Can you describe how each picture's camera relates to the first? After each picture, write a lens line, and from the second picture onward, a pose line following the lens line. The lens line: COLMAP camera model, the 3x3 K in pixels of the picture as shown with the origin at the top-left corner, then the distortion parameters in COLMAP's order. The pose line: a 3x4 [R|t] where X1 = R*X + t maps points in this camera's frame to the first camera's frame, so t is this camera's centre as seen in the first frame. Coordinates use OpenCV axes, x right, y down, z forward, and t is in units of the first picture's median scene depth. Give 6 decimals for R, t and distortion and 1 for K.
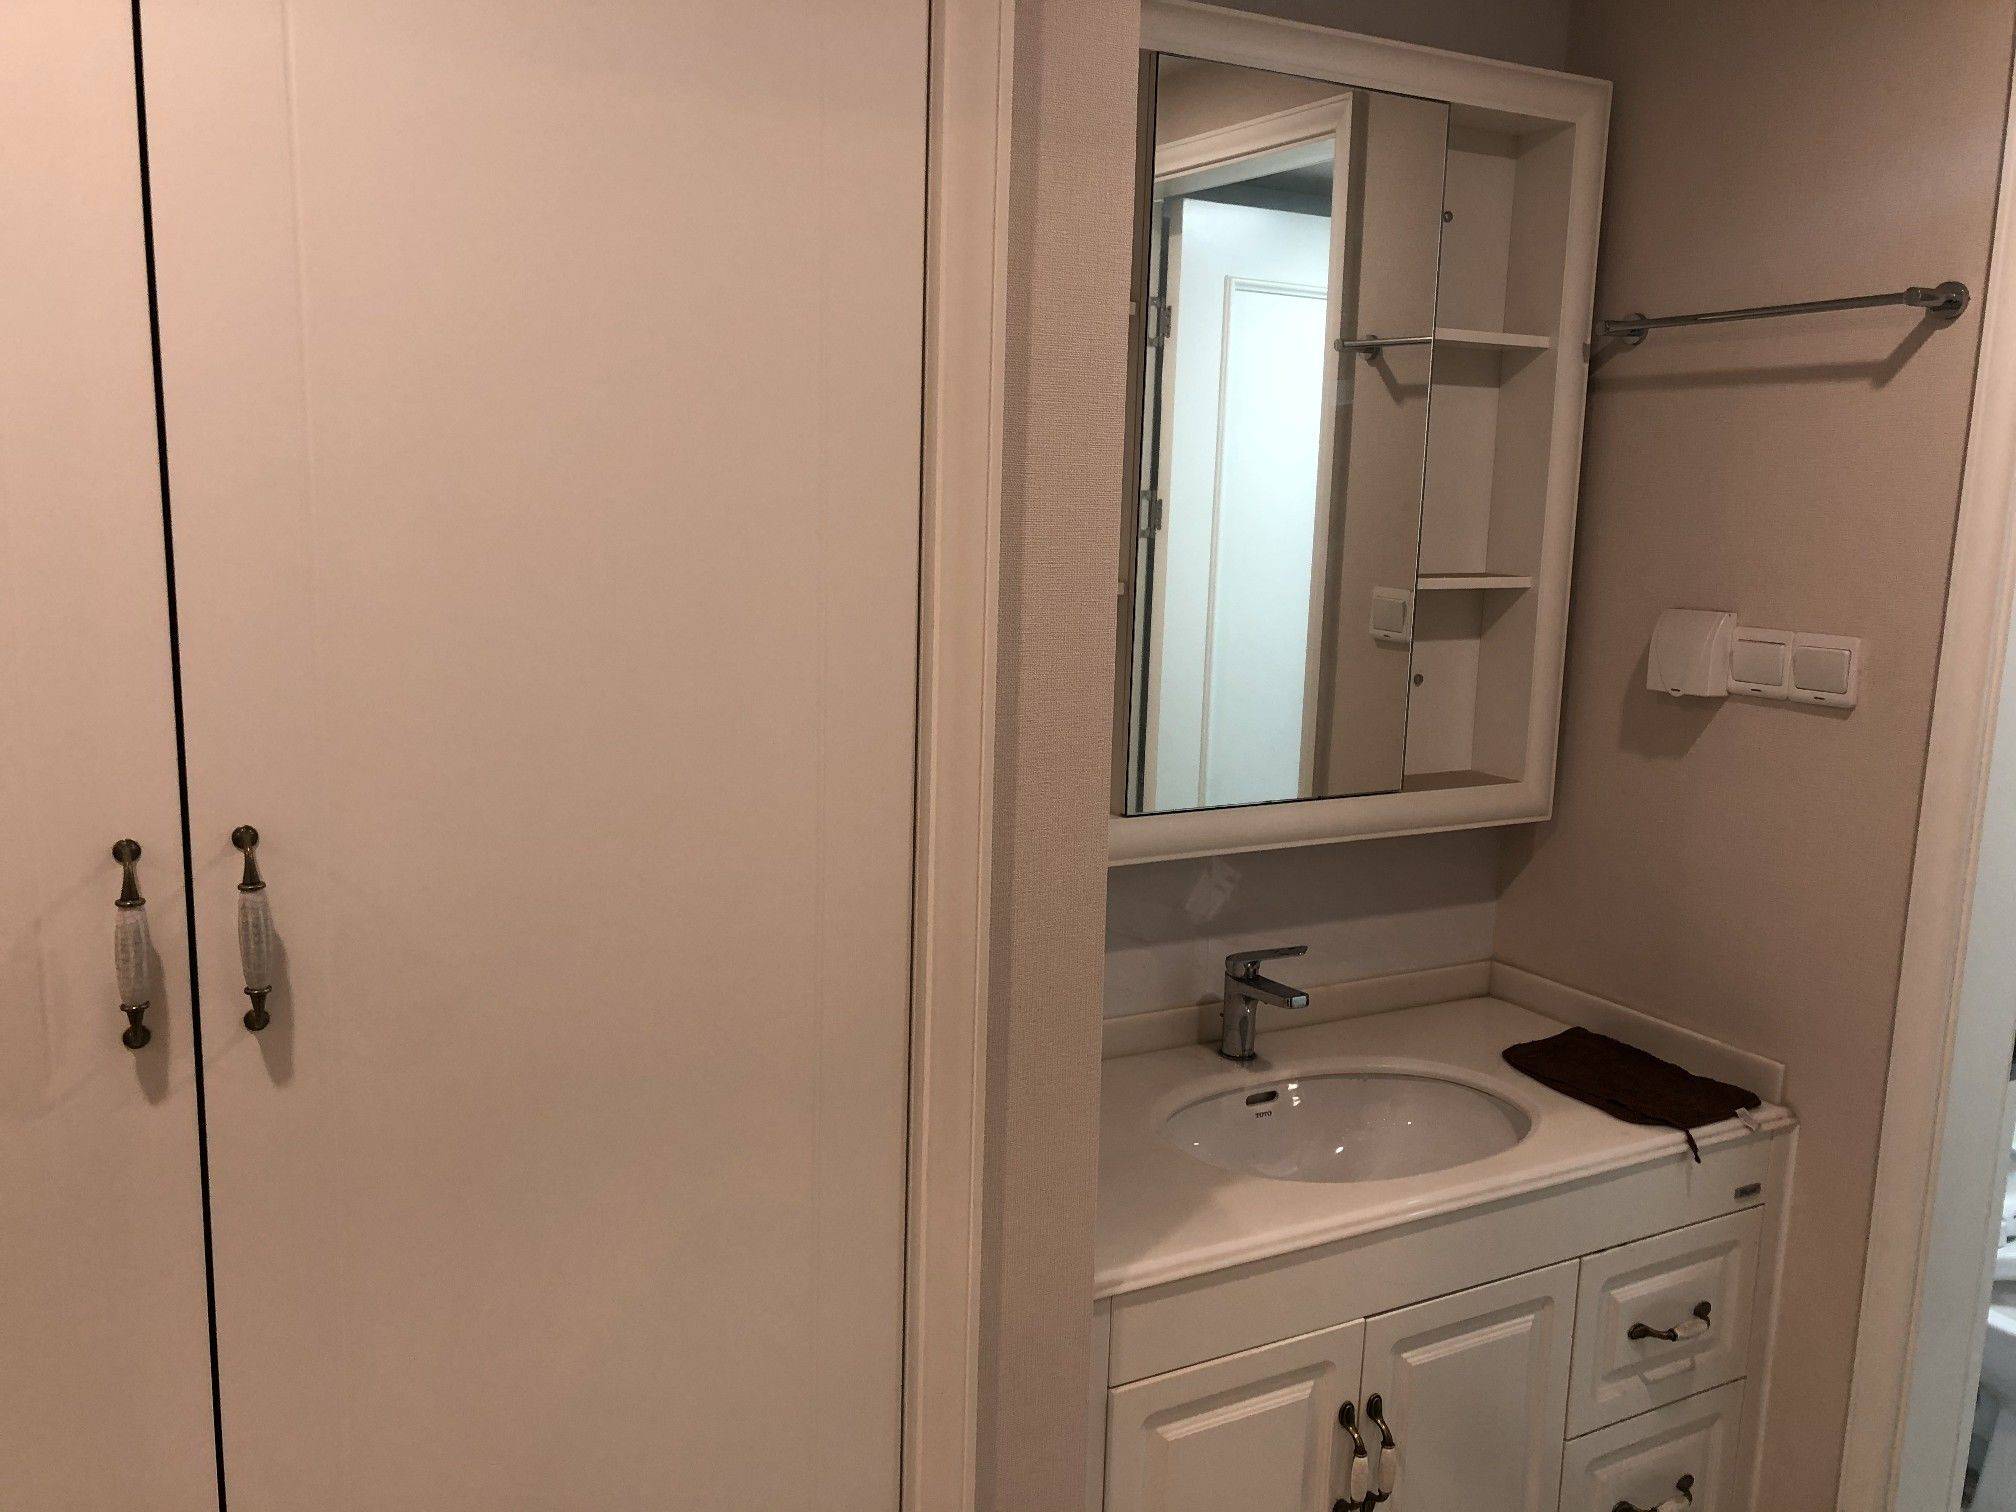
lens RADIAL K [[1638.8, 0, 1008.0], [0, 1638.8, 756.0], [0, 0, 1]] dist [0.018840, -0.001464]
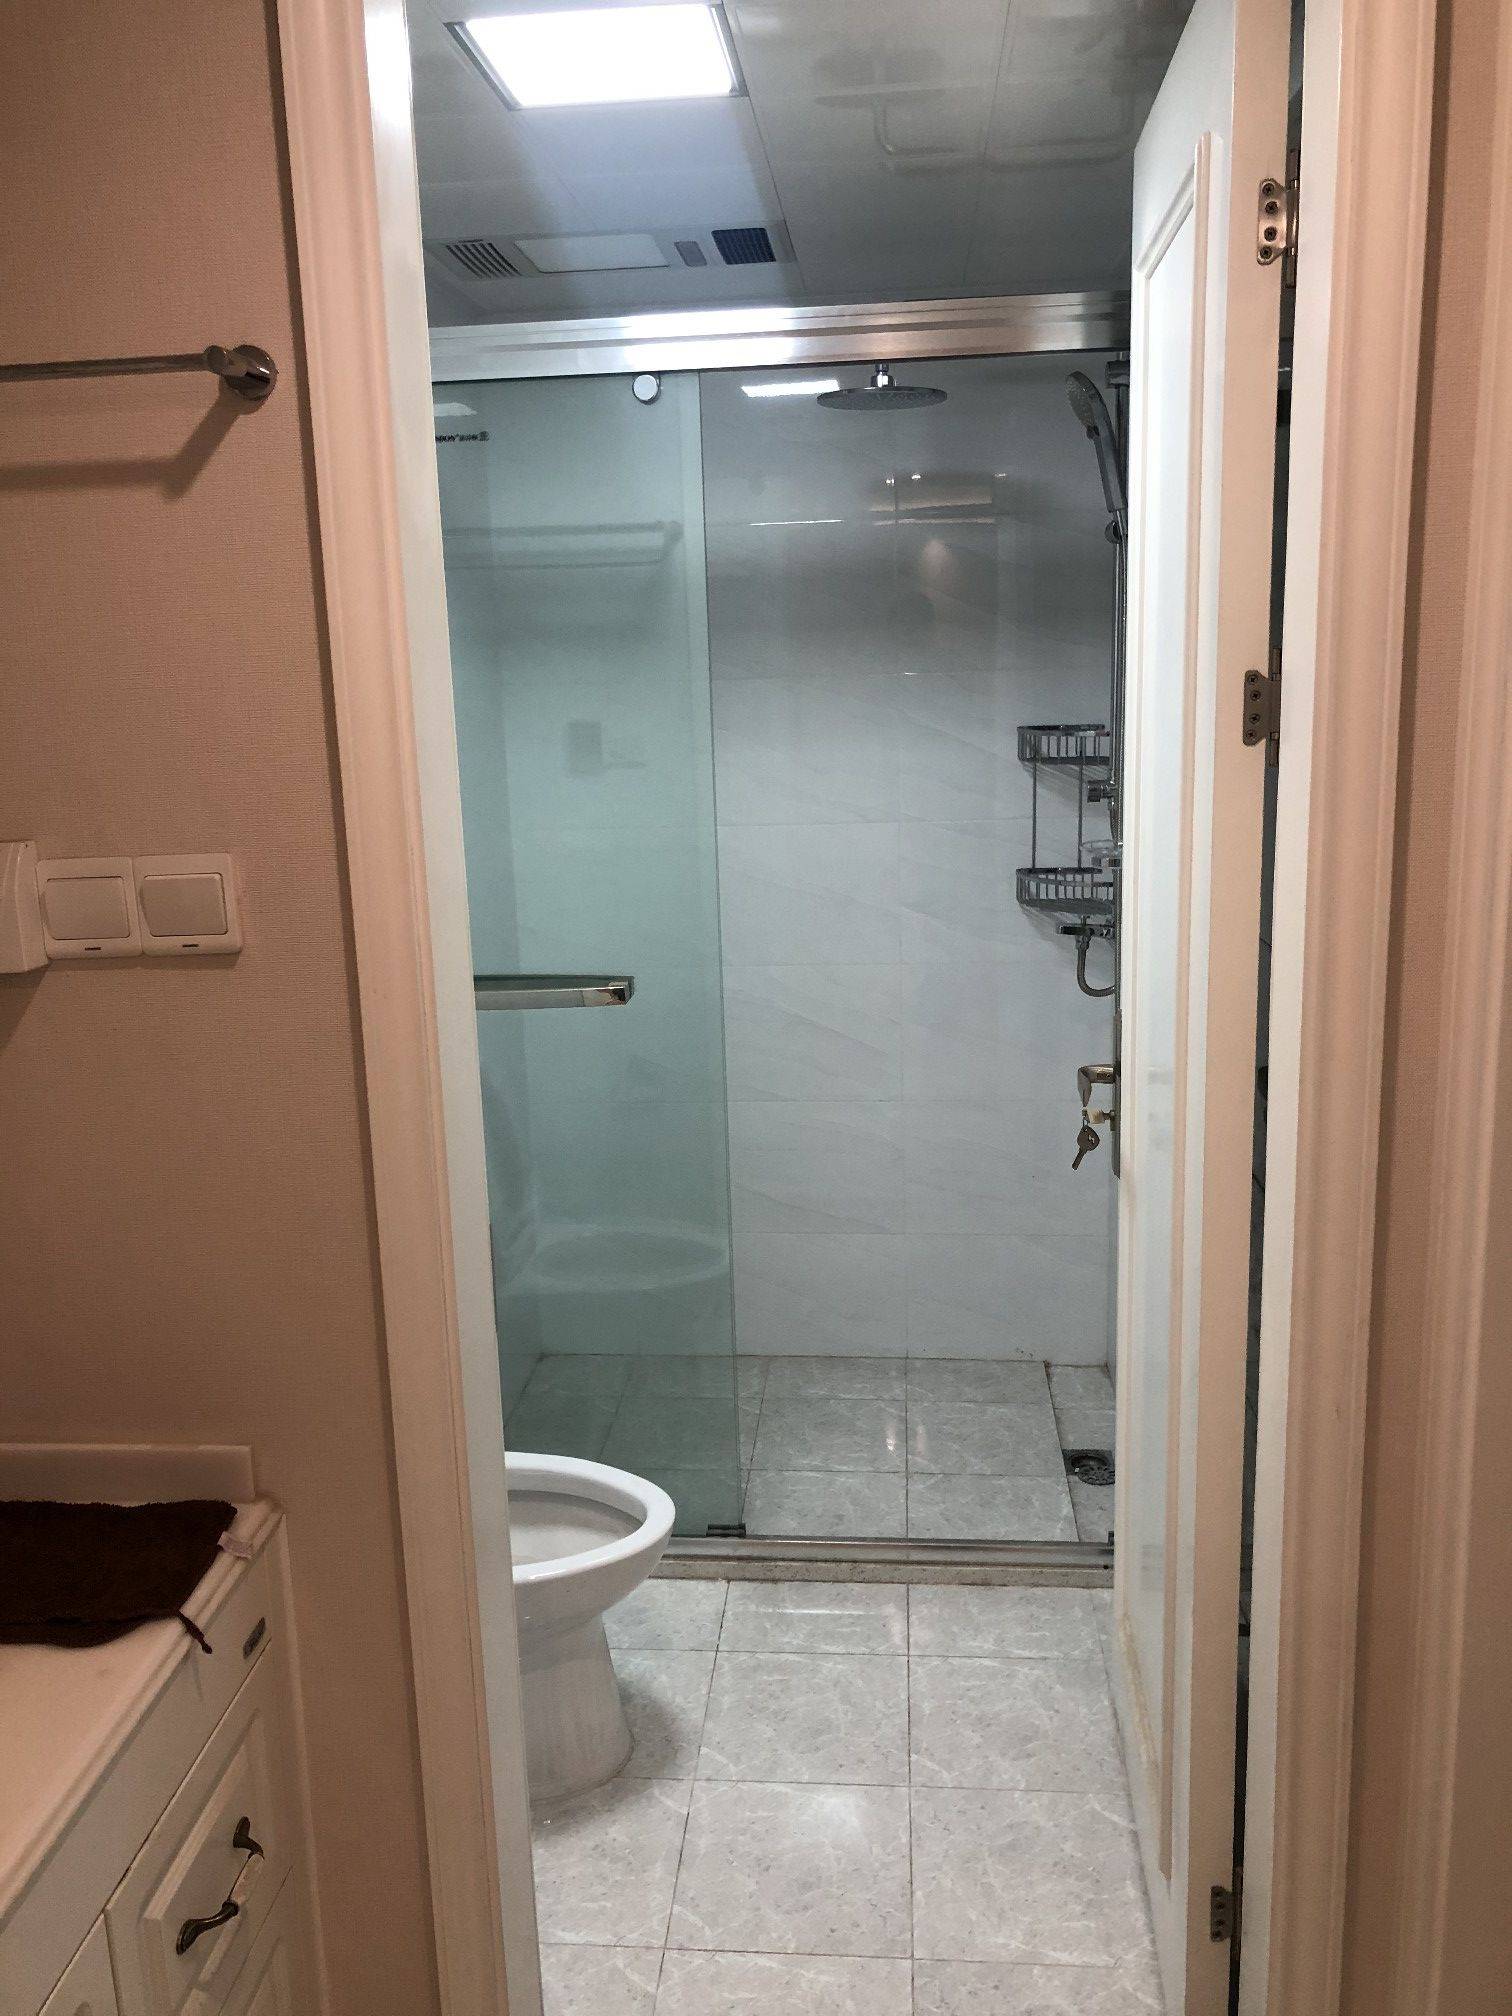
lens RADIAL K [[1638.8, 0, 755.3], [0, 1638.8, 995.8], [0, 0, 1]] dist [0.018840, -0.001464]
pose [[0.550017, -0.215036, 0.806995, 0.053053], [0.187403, 0.973420, 0.131656, -0.060450], [-0.813856, 0.078820, 0.575696, 0.394092]]
